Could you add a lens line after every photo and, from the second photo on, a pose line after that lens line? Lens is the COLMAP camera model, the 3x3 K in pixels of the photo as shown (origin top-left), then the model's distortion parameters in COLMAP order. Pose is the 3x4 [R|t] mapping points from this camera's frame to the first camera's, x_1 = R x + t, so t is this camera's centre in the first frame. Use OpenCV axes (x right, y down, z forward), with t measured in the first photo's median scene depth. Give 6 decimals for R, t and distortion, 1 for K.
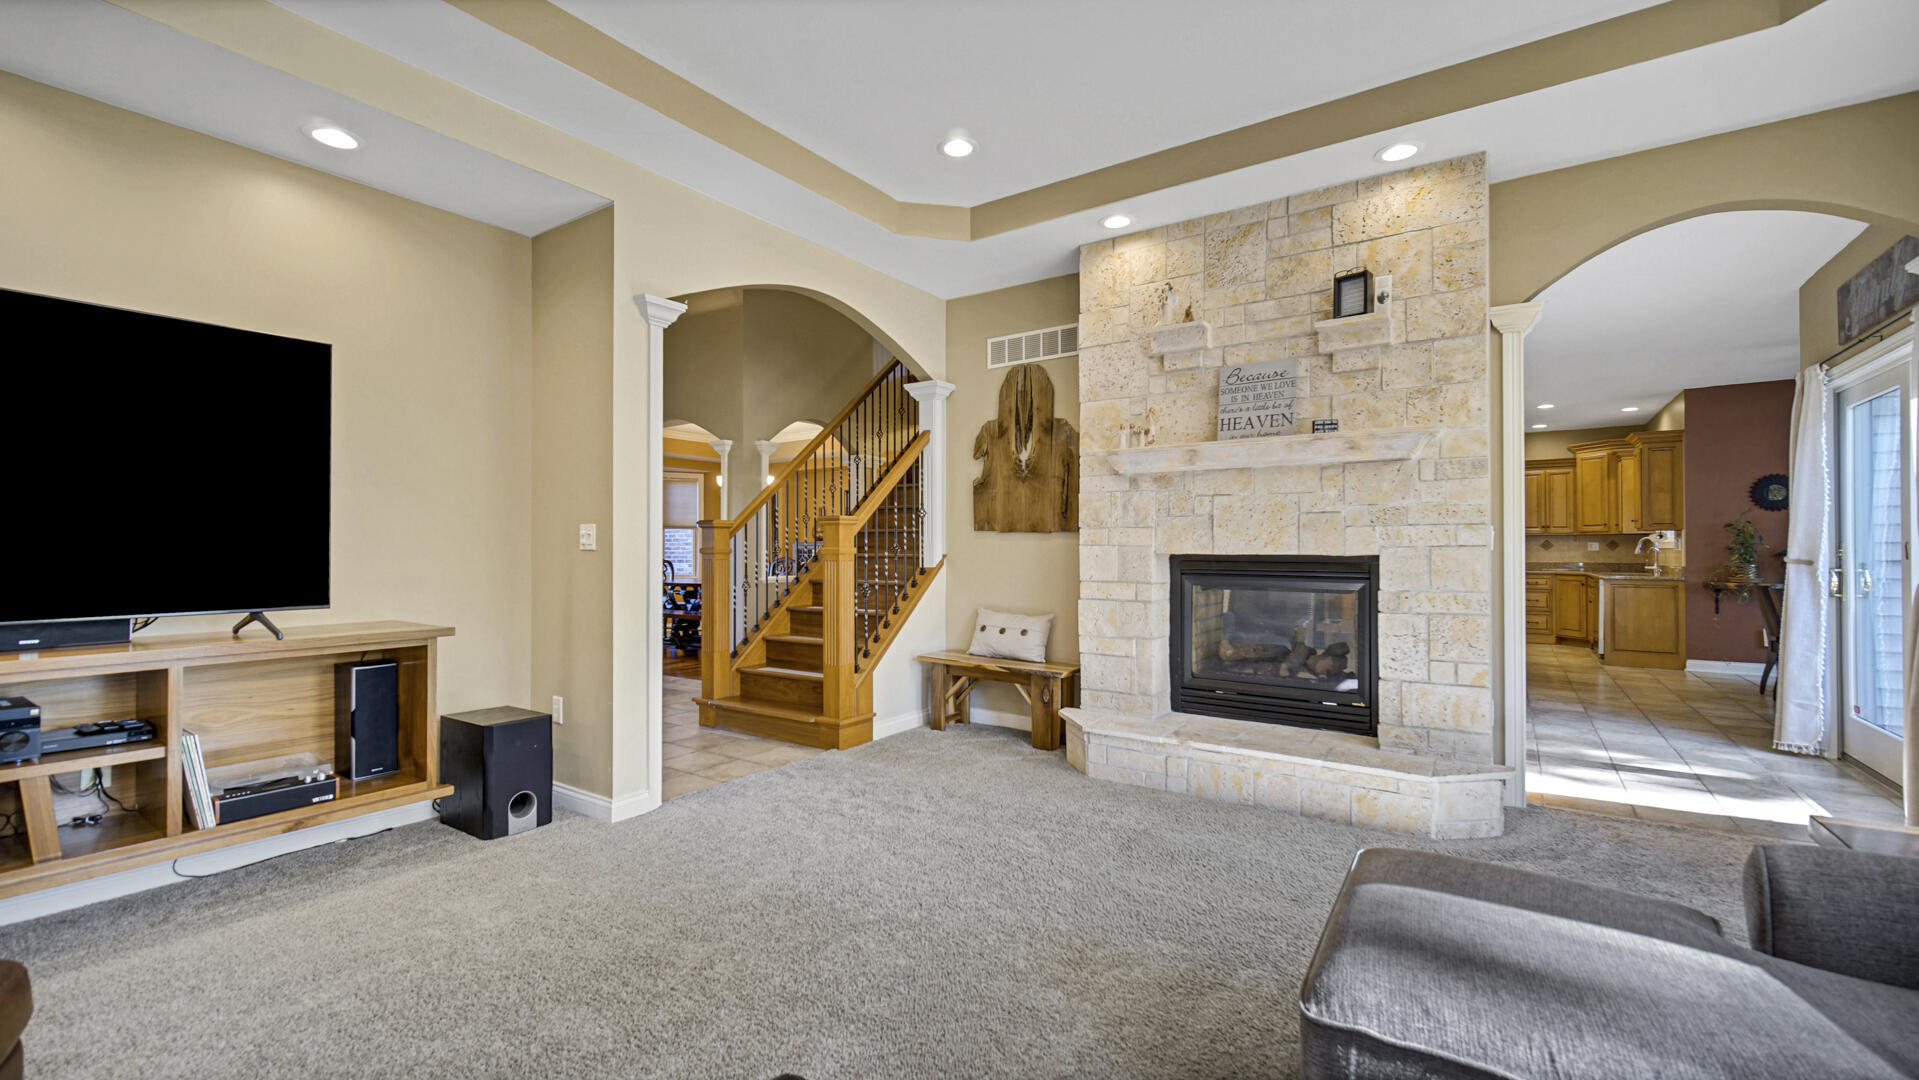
lens RADIAL K [[782.1, 0, 959.5], [0, 782.1, 540.0], [0, 0, 1]] dist [0.000849, 0.000070]
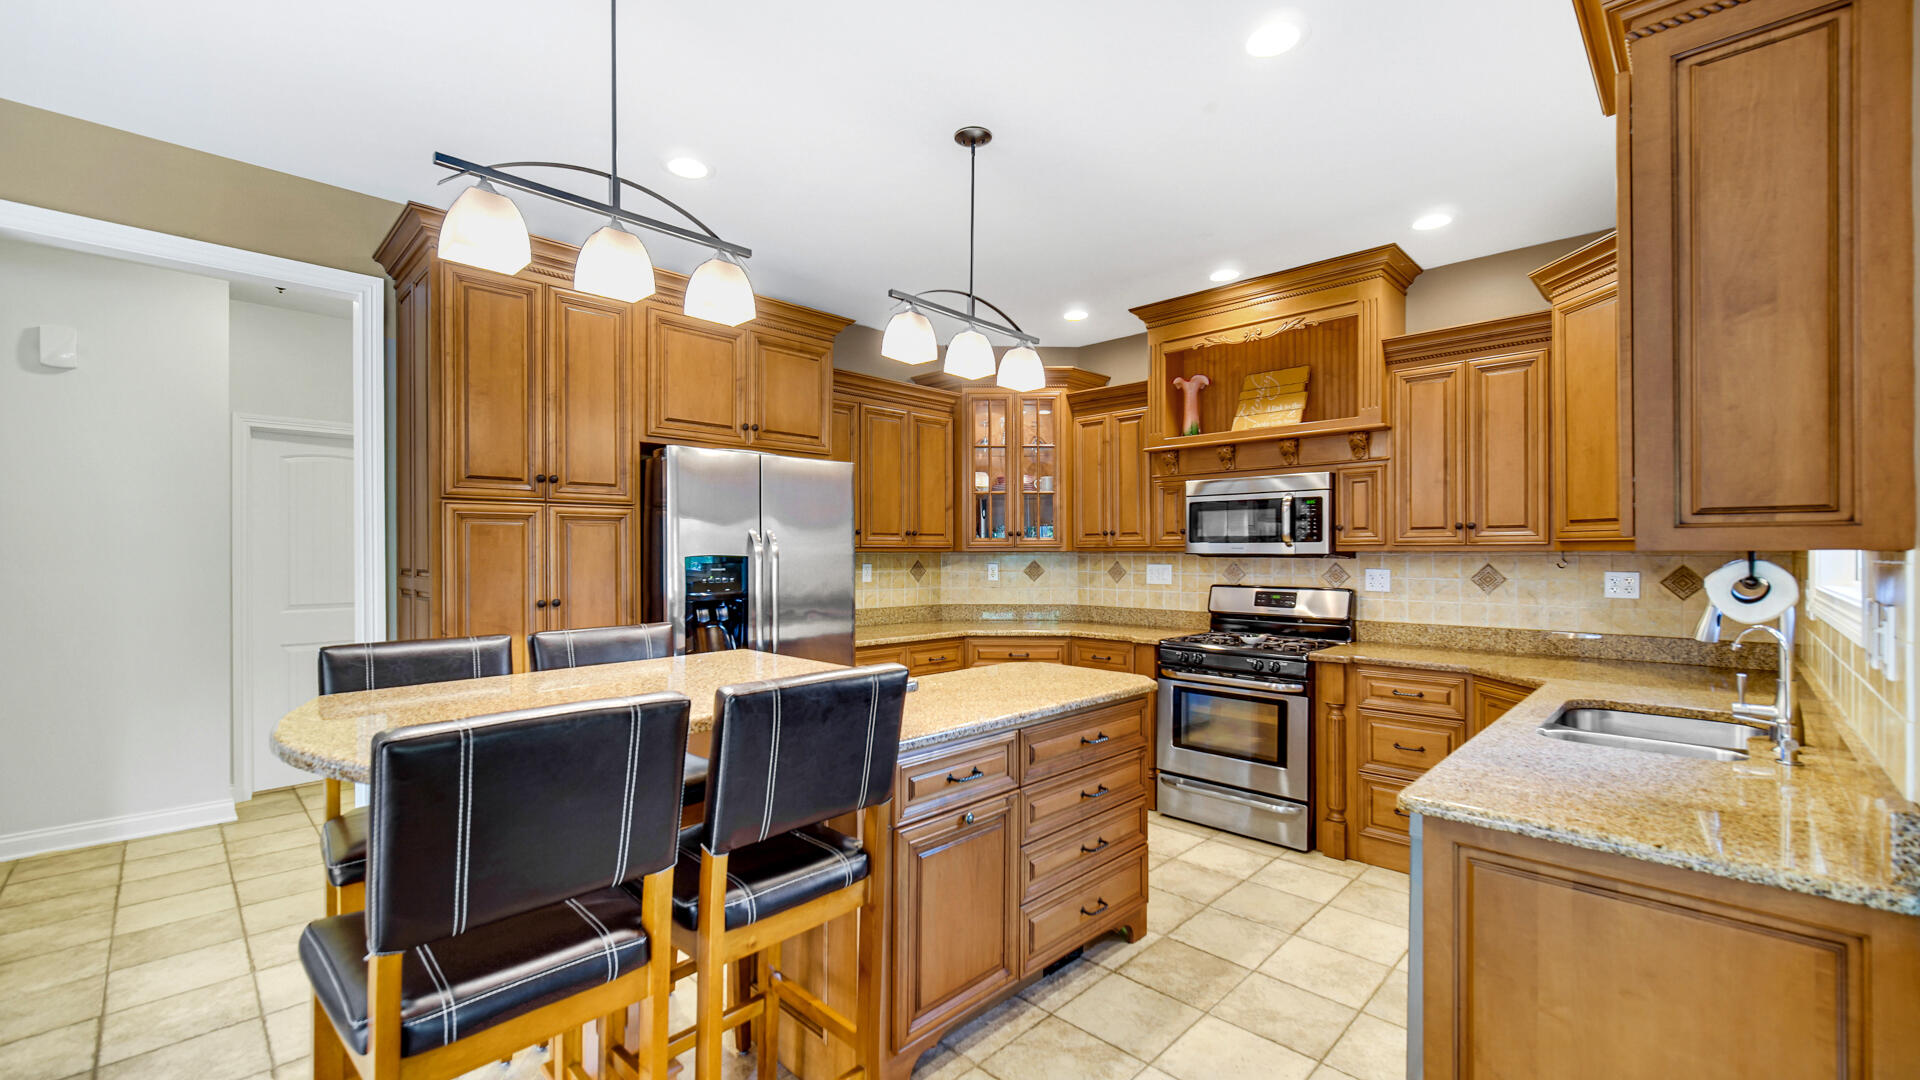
lens RADIAL K [[782.8, 0, 964.6], [0, 782.8, 551.6], [0, 0, 1]] dist [0.001151, 0.000117]
pose [[0.987113, -0.005049, -0.159944, 0.718811], [0.007241, 0.999888, 0.013125, -0.014938], [0.159860, -0.014114, 0.987039, 0.768907]]
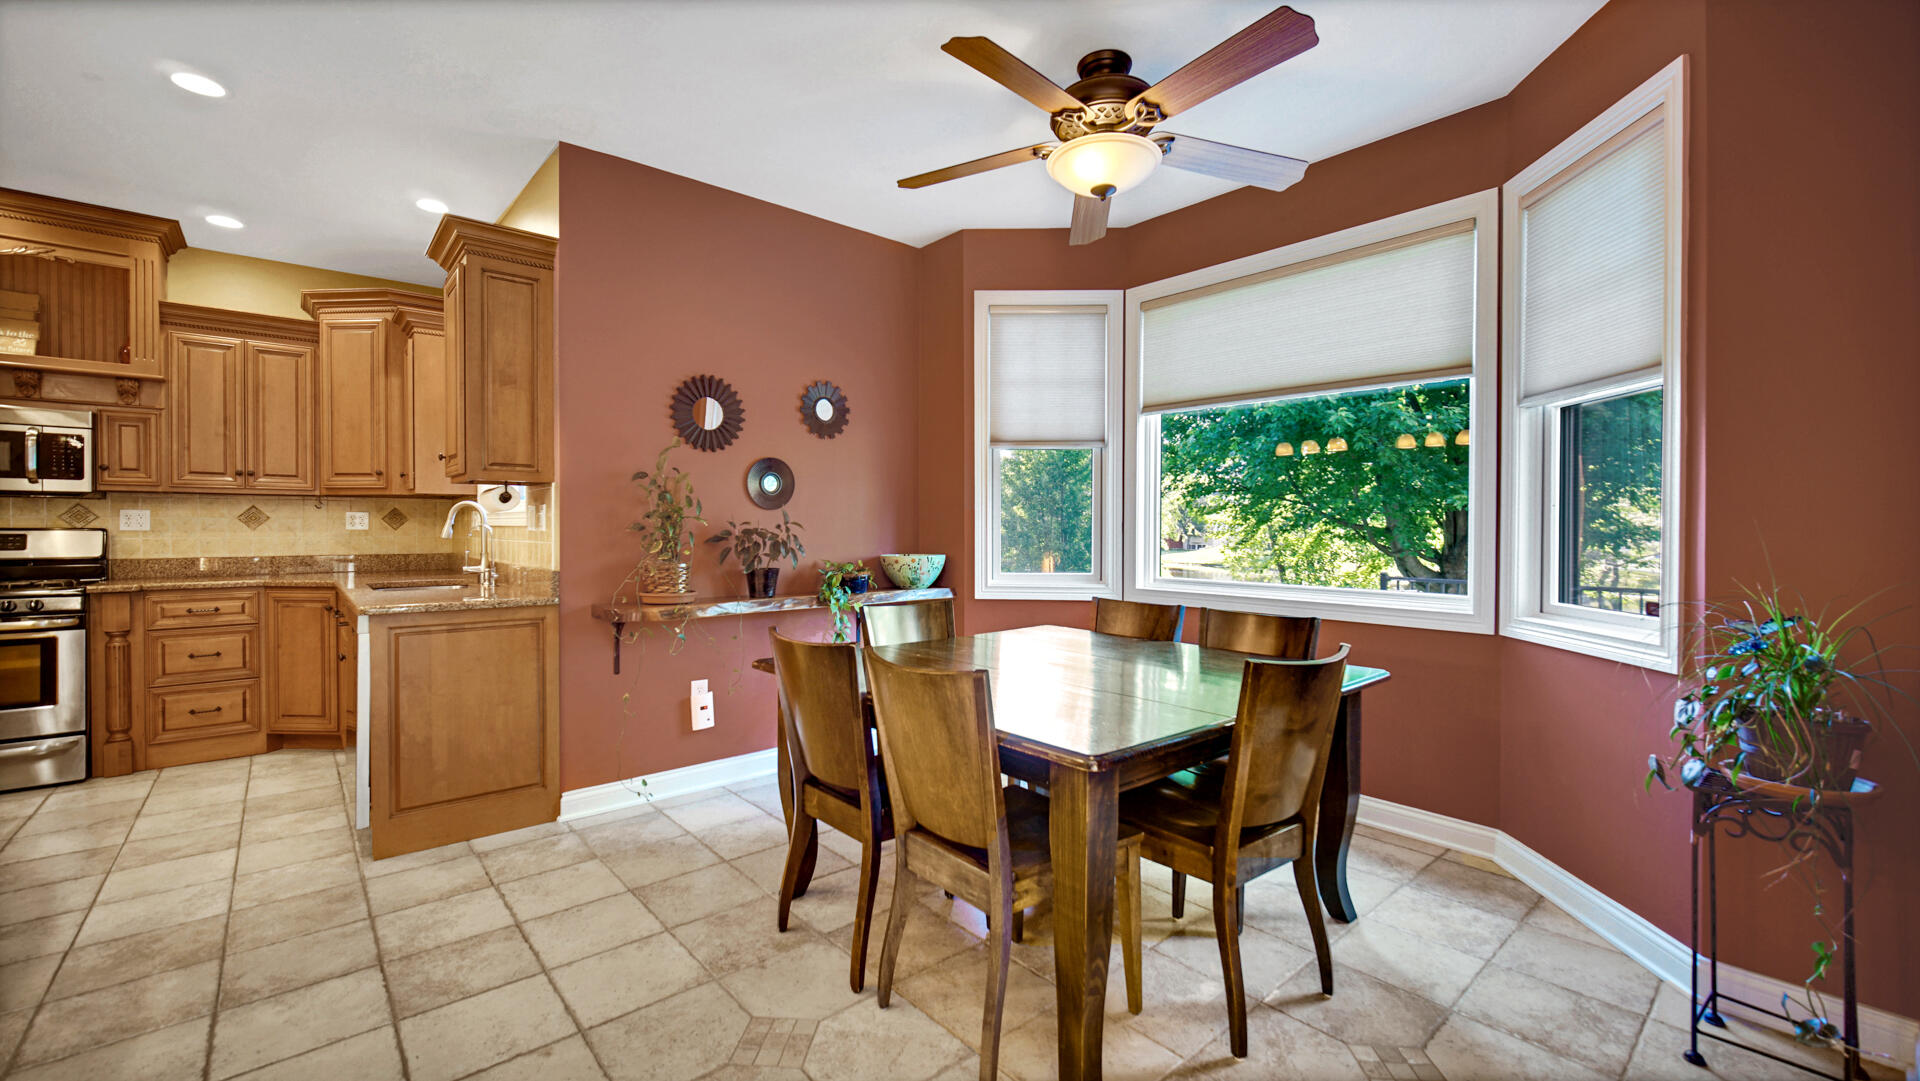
lens RADIAL K [[773.4, 0, 956.8], [0, 773.4, 534.5], [0, 0, 1]] dist [-0.001915, -0.000078]
pose [[0.245361, -0.010632, 0.969373, 0.535799], [-0.014137, 0.999794, 0.014544, 0.005234], [-0.969329, -0.017273, 0.245160, 0.640559]]
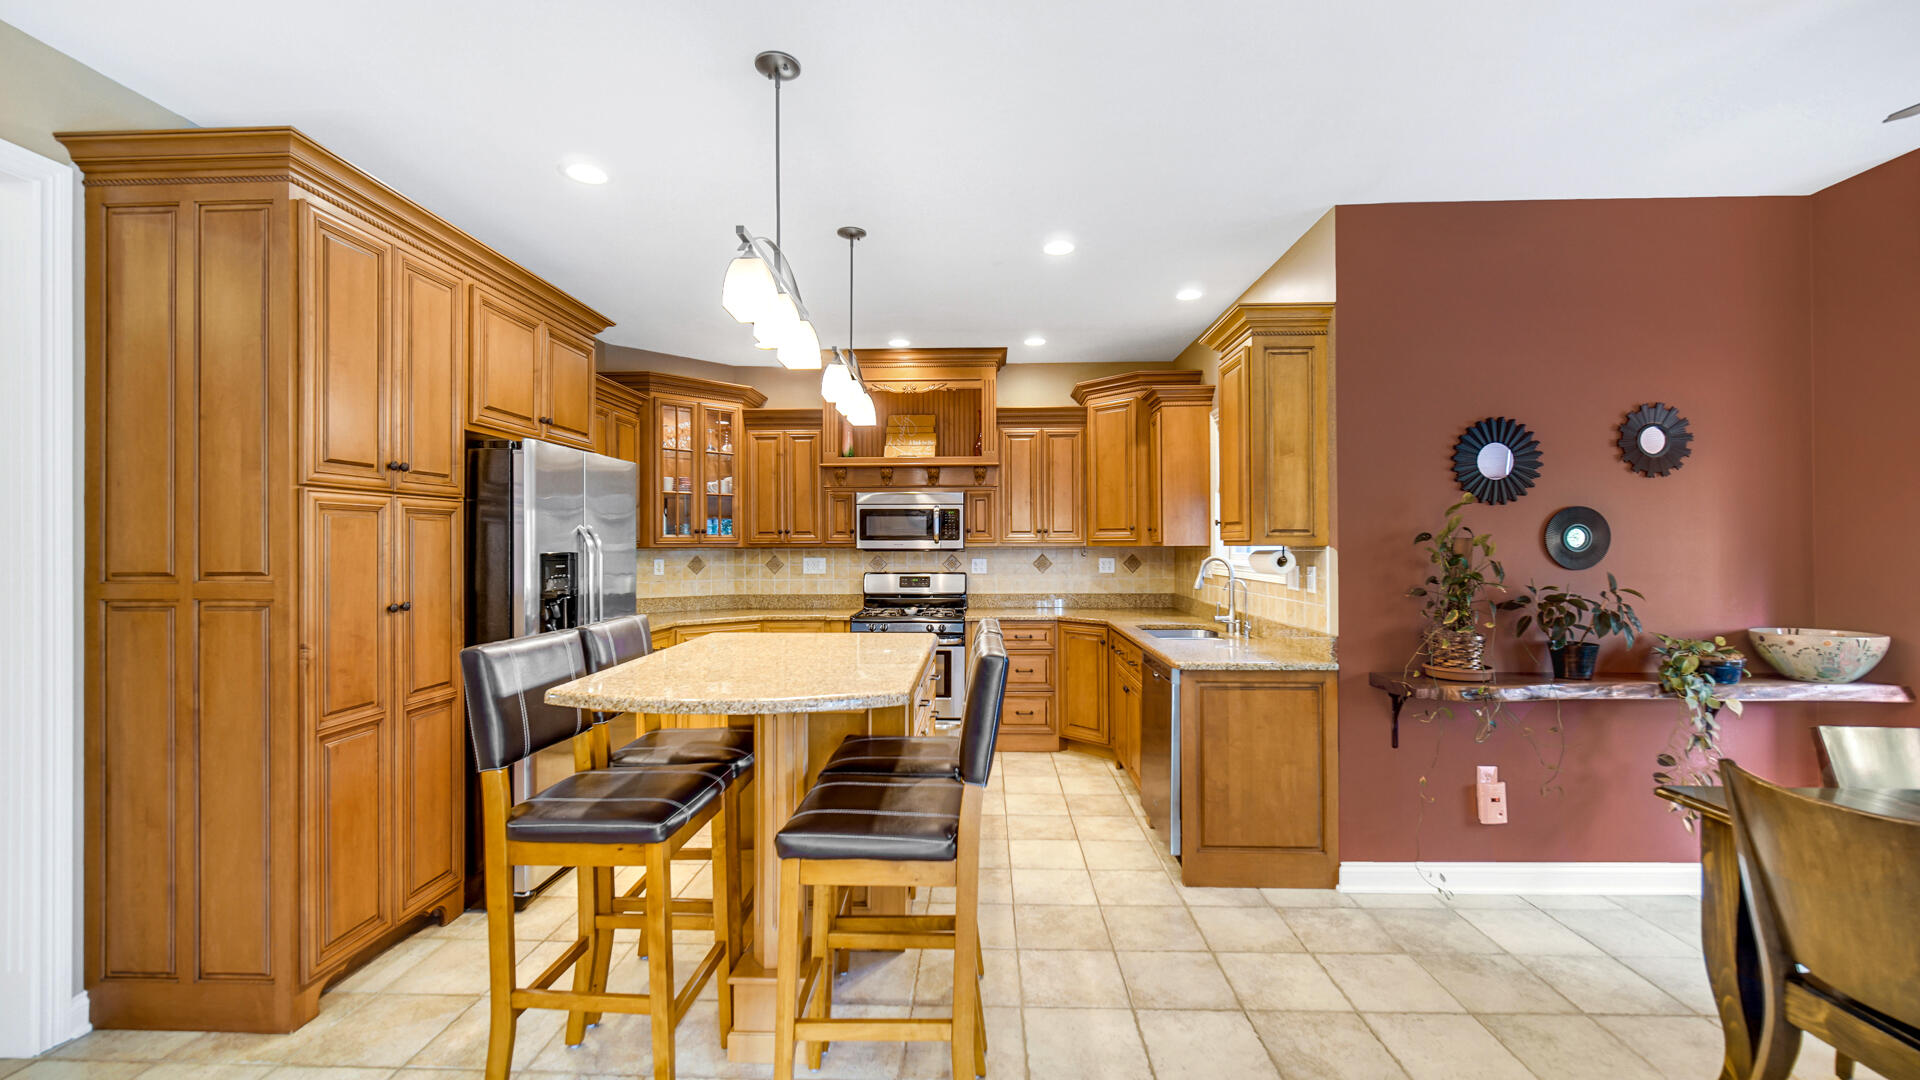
lens RADIAL K [[763.1, 0, 960.0], [0, 763.1, 540.0], [0, 0, 1]] dist [-0.000722, -0.000195]
pose [[0.838793, -0.002371, 0.544446, 0.499974], [-0.001218, 0.999980, 0.006231, -0.017369], [-0.544450, -0.005890, 0.838773, 0.711349]]
